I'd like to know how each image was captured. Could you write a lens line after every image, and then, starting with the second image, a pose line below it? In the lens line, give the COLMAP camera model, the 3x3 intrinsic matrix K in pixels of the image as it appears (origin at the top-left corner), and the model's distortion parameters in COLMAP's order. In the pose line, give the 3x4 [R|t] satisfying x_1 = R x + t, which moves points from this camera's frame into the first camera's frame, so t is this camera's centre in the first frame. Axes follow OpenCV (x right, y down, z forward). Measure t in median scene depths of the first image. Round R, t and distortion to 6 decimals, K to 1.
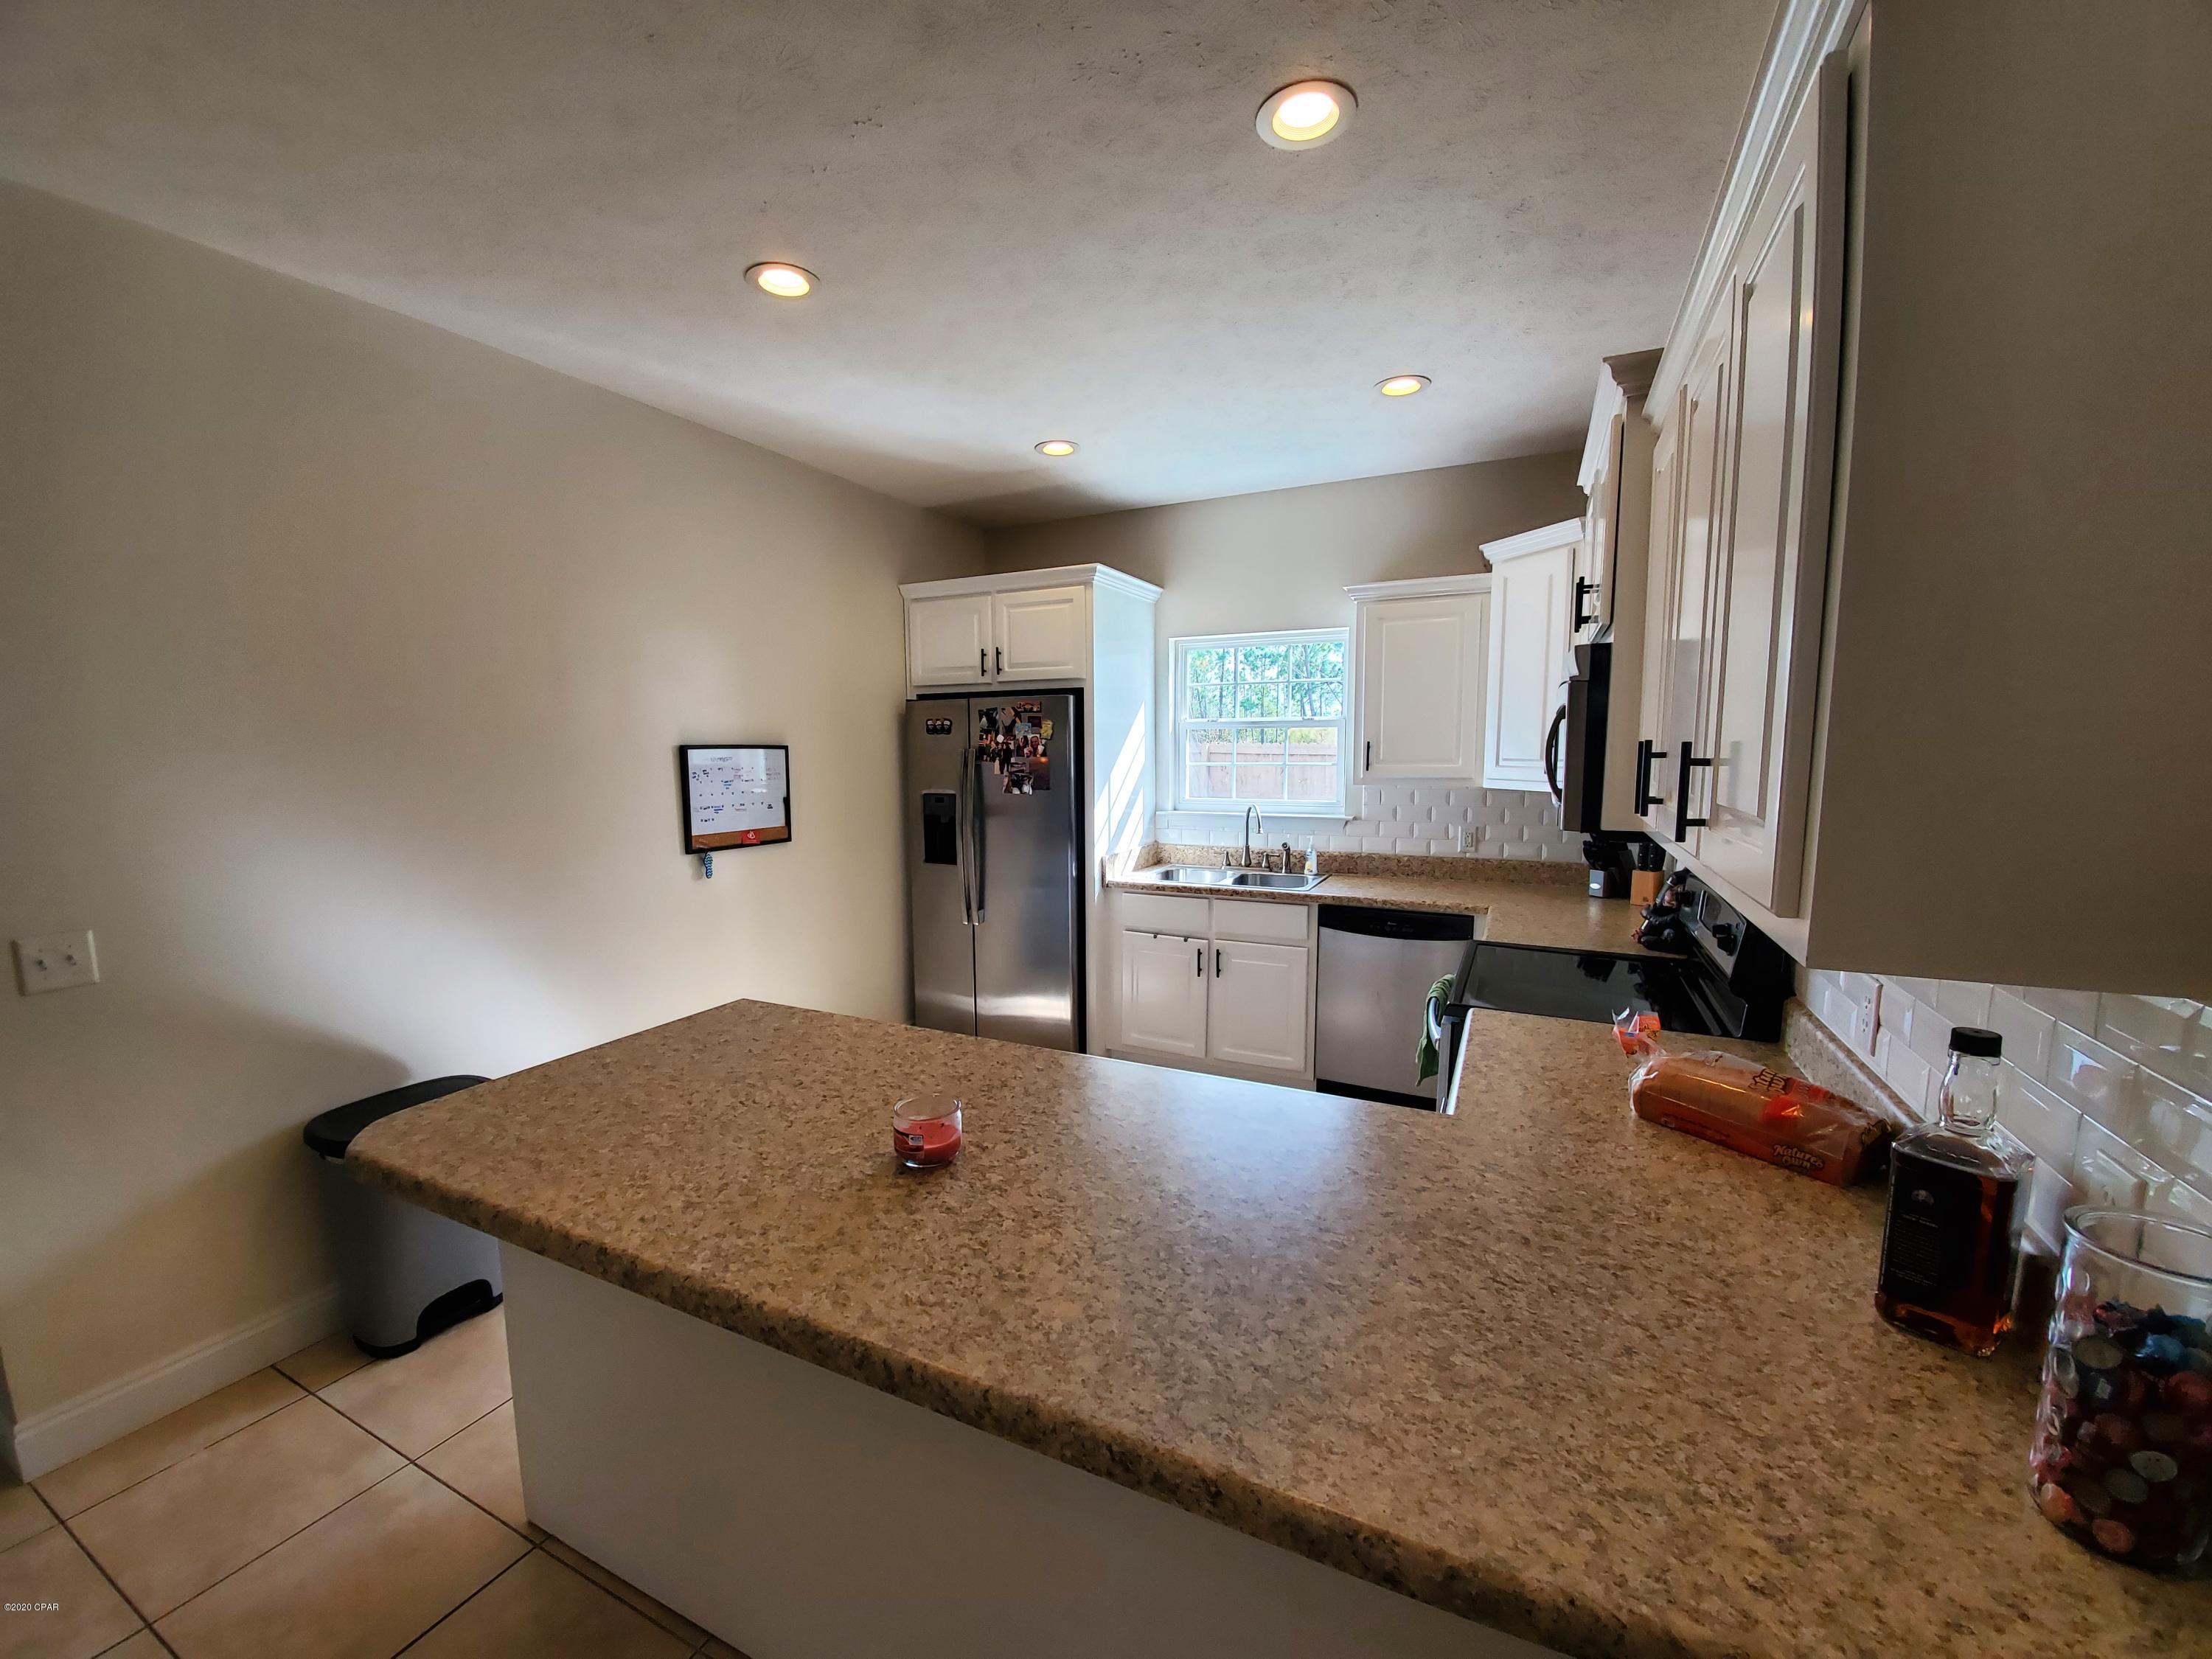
lens RADIAL K [[879.5, 0, 1098.5], [0, 879.5, 838.2], [0, 0, 1]] dist [-0.002663, 0.000025]
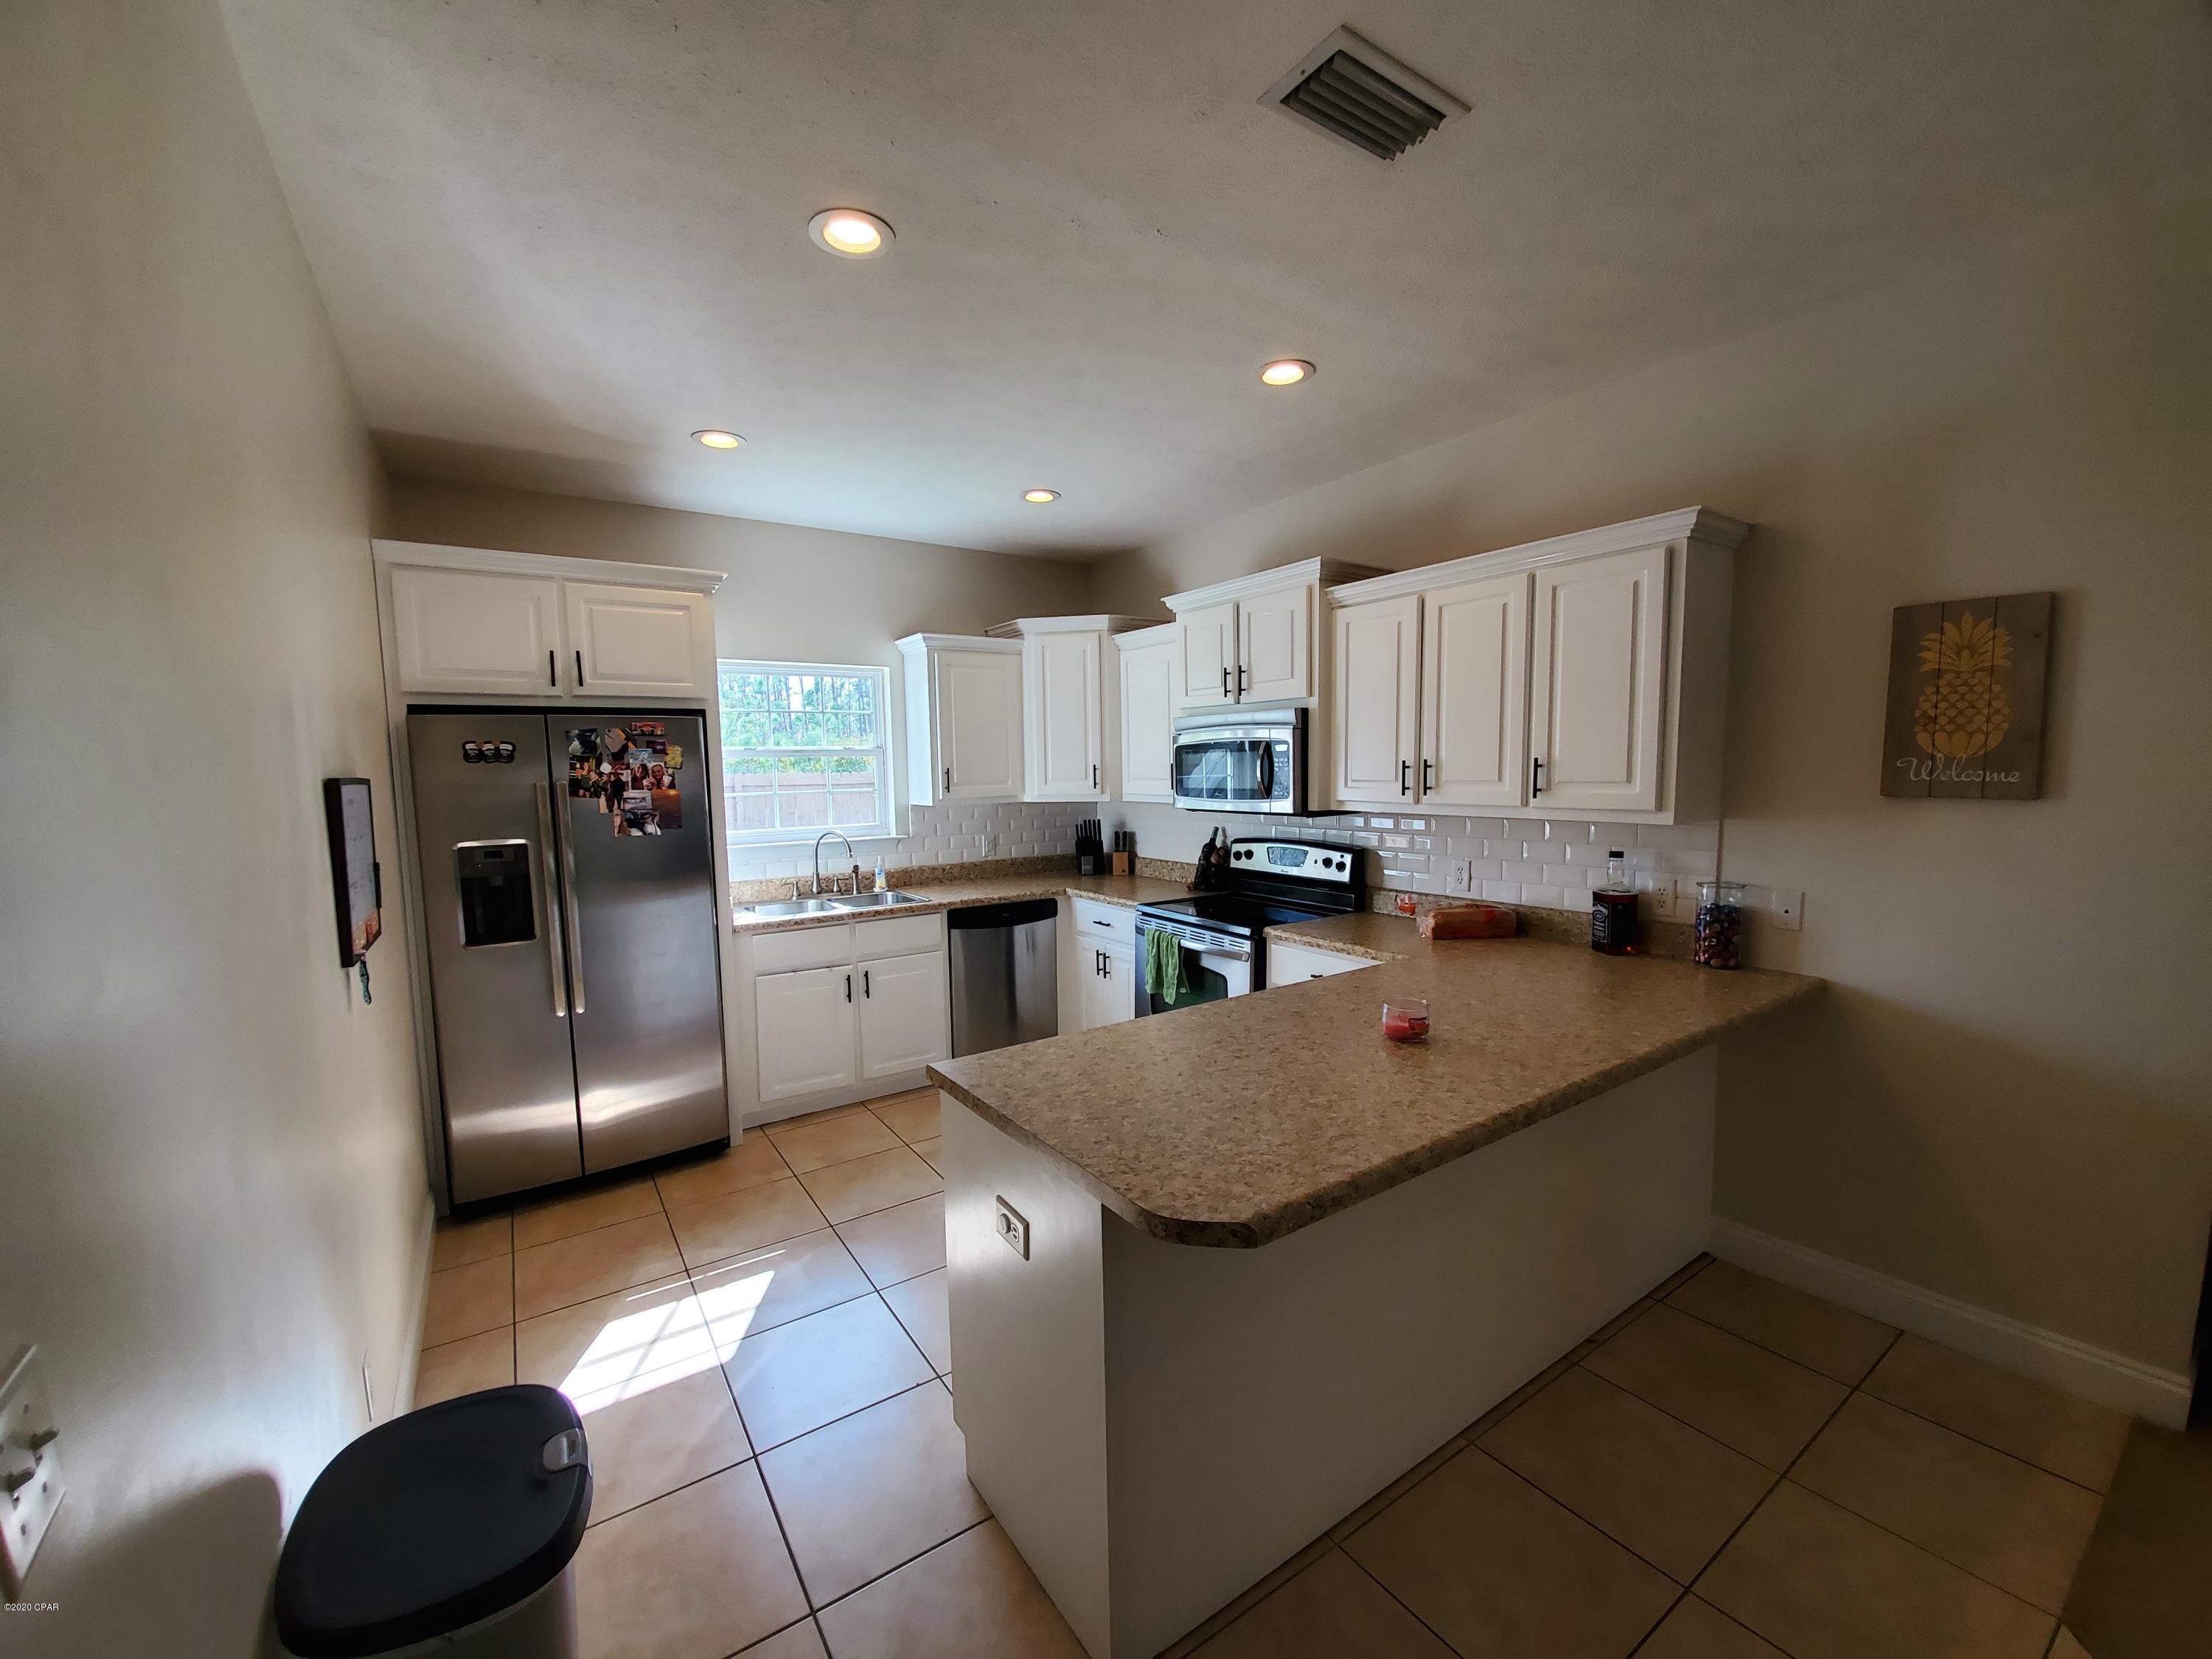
lens RADIAL K [[879.5, 0, 1098.5], [0, 879.5, 838.2], [0, 0, 1]] dist [-0.002663, 0.000025]
pose [[0.497313, -0.074485, 0.864368, -0.580649], [0.108874, 0.993790, 0.022997, -0.020768], [-0.860712, 0.082670, 0.502334, 0.229609]]
